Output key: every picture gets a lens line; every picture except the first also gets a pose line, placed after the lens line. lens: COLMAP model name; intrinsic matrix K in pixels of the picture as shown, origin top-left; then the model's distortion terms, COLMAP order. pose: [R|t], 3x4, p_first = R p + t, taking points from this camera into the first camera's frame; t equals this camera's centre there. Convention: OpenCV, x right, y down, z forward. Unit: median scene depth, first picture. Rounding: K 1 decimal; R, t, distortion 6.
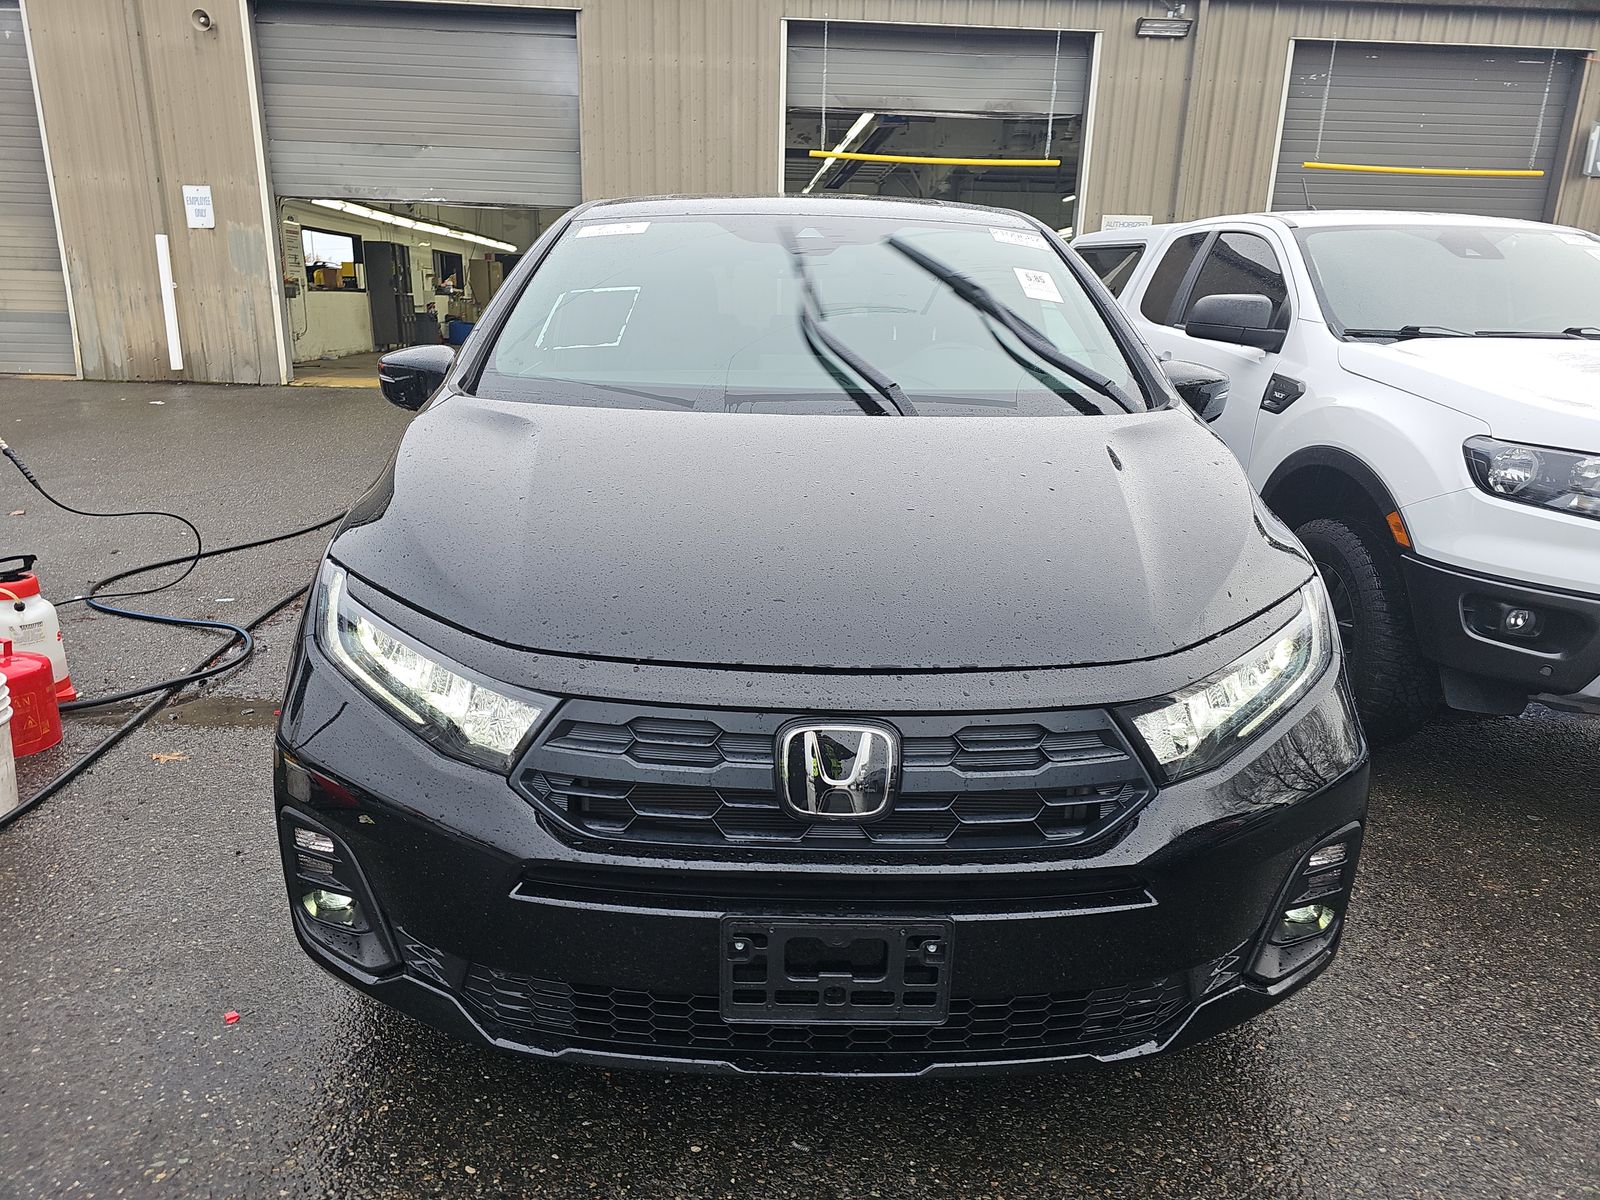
lens RADIAL K [[1061.7, 0, 791.0], [0, 1061.7, 587.4], [0, 0, 1]] dist [0.051180, -0.030155]
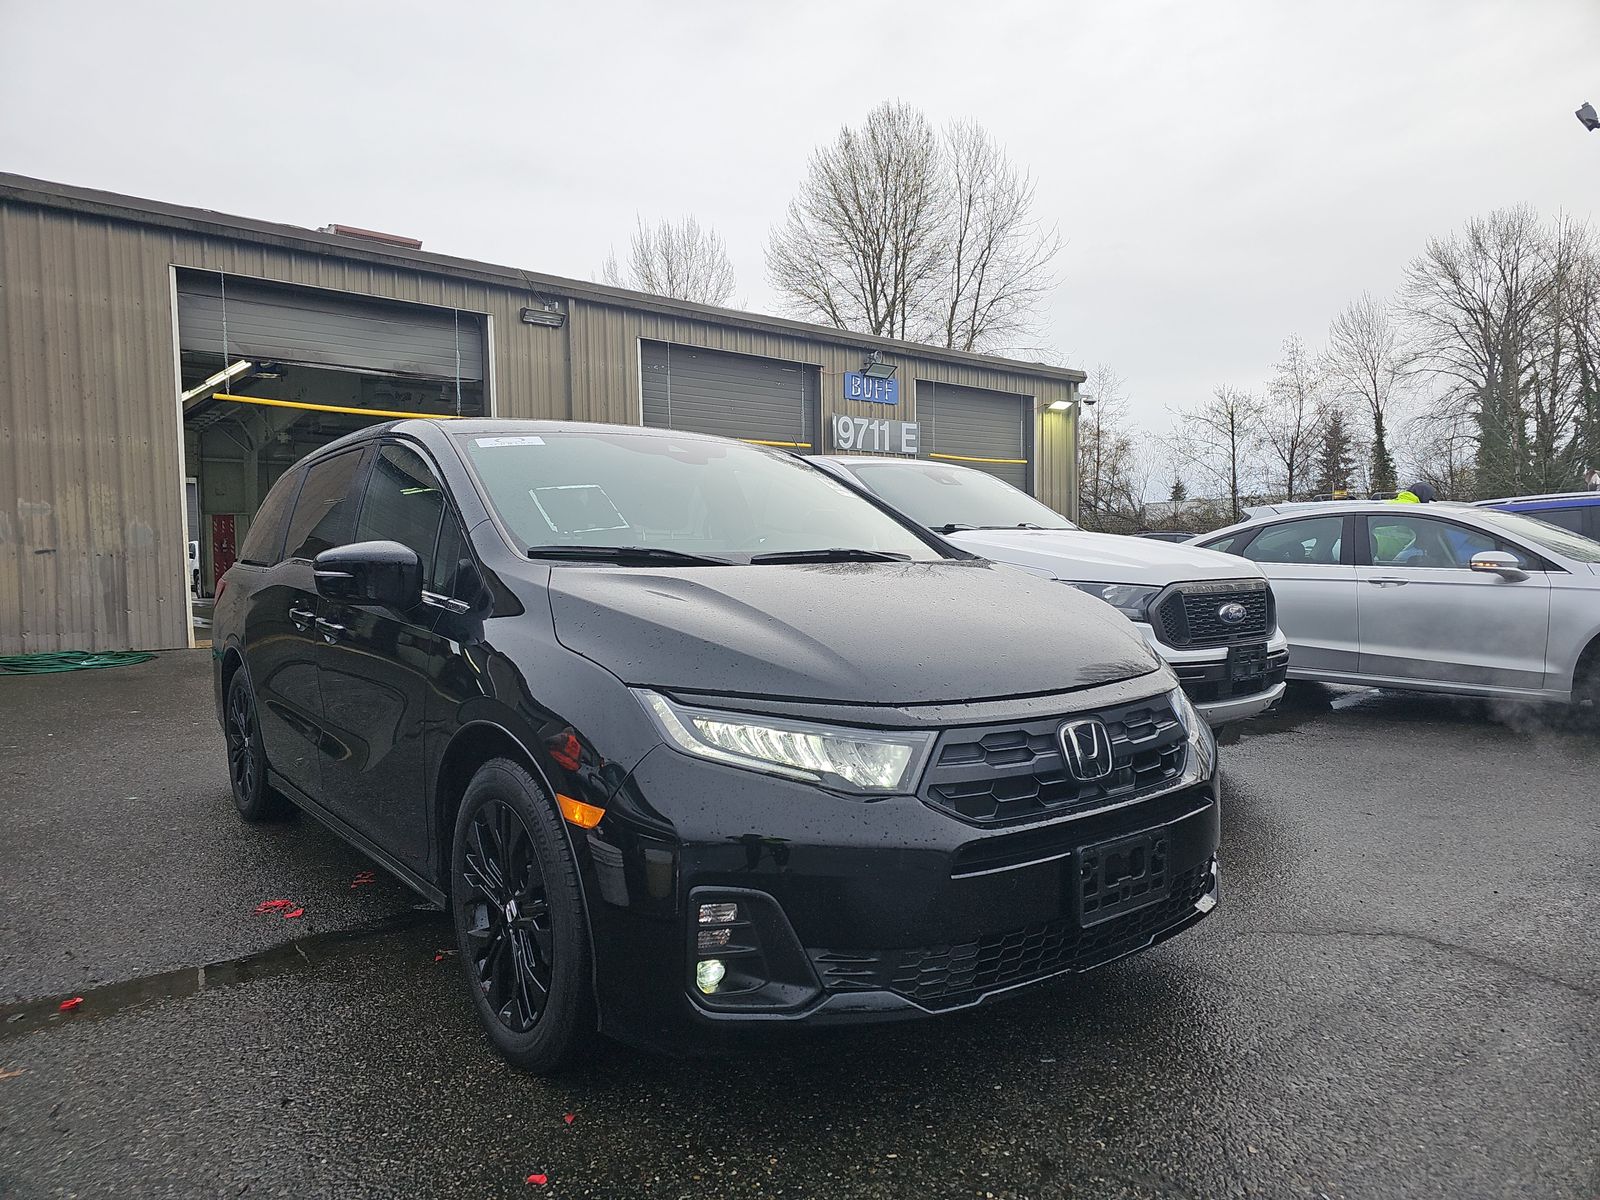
lens RADIAL K [[1061.7, 0, 791.0], [0, 1061.7, 587.4], [0, 0, 1]] dist [0.051180, -0.030155]
pose [[0.794515, -0.051678, 0.605042, -0.174585], [0.188602, 0.968097, -0.164976, 0.016492], [-0.577214, 0.245187, 0.778914, -0.004844]]
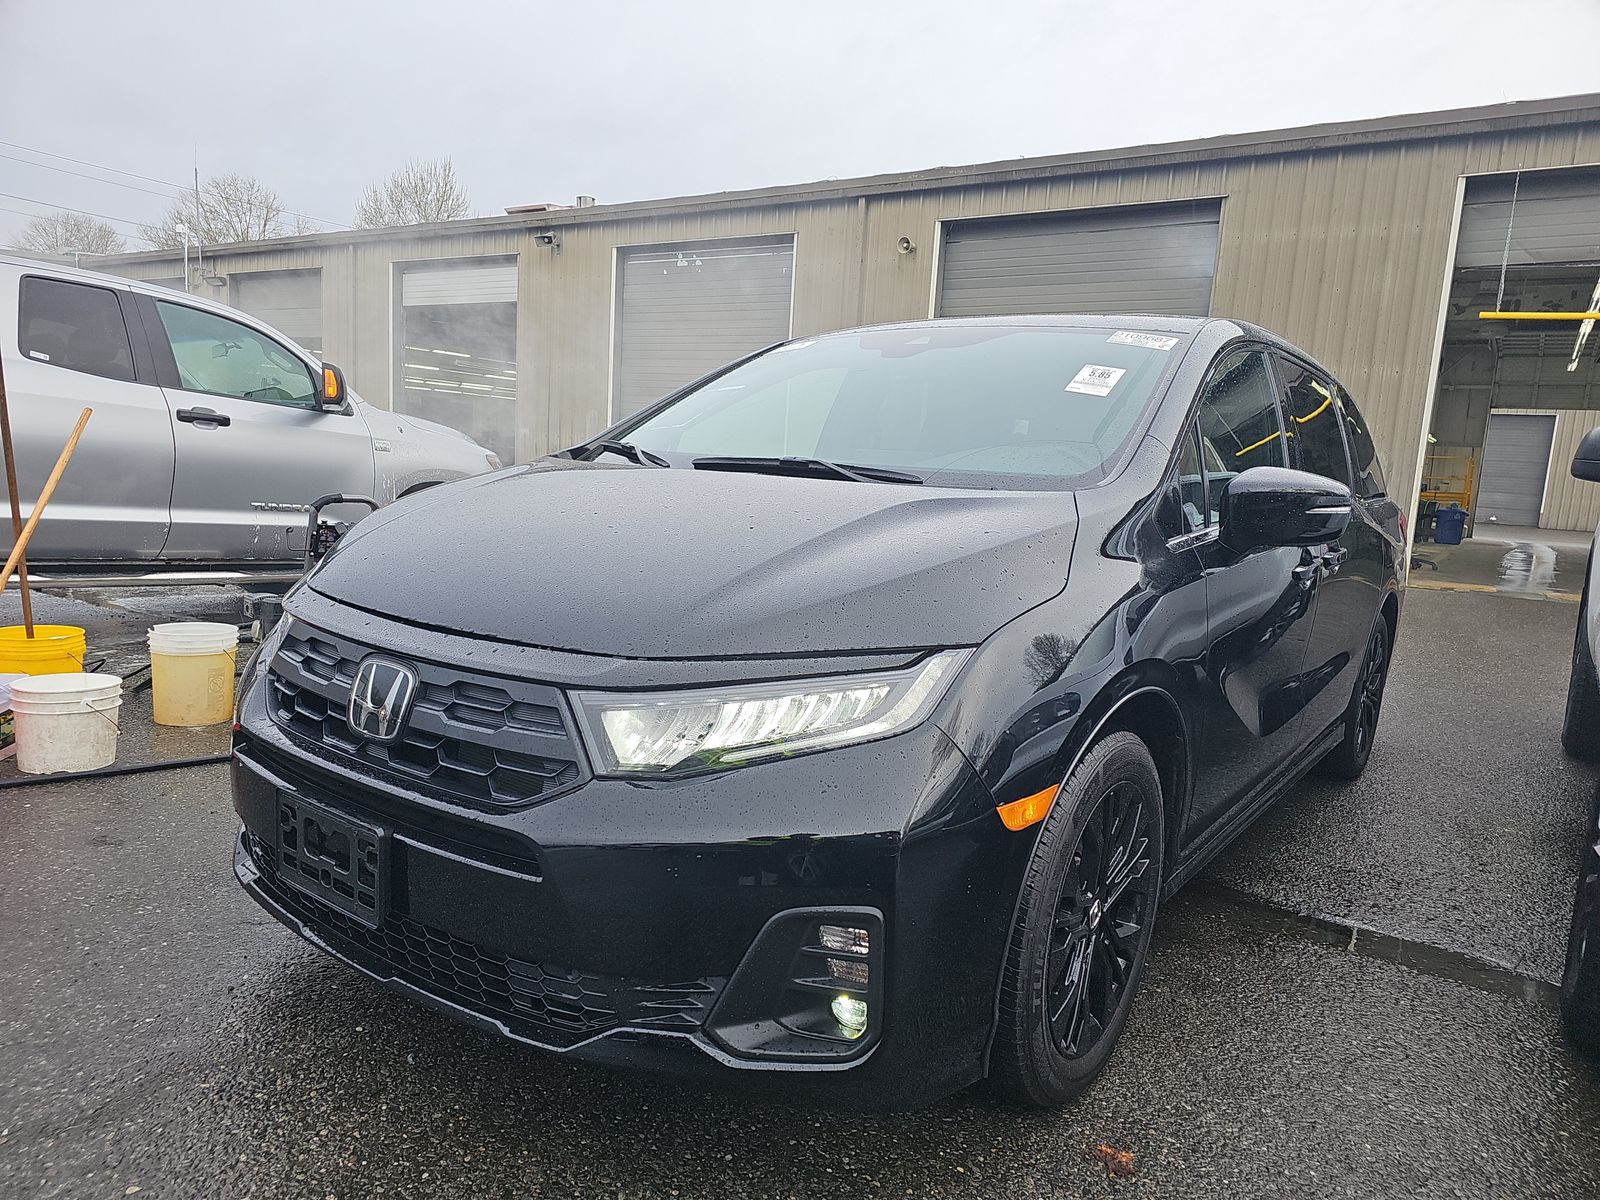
lens RADIAL K [[1062.6, 0, 800.0], [0, 1062.6, 600.0], [0, 0, 1]] dist [0.050371, -0.040749]
pose [[0.793604, 0.104981, -0.599310, 0.138395], [-0.198118, 0.975908, -0.091397, 0.009341], [0.575276, 0.191267, 0.795283, 0.033031]]
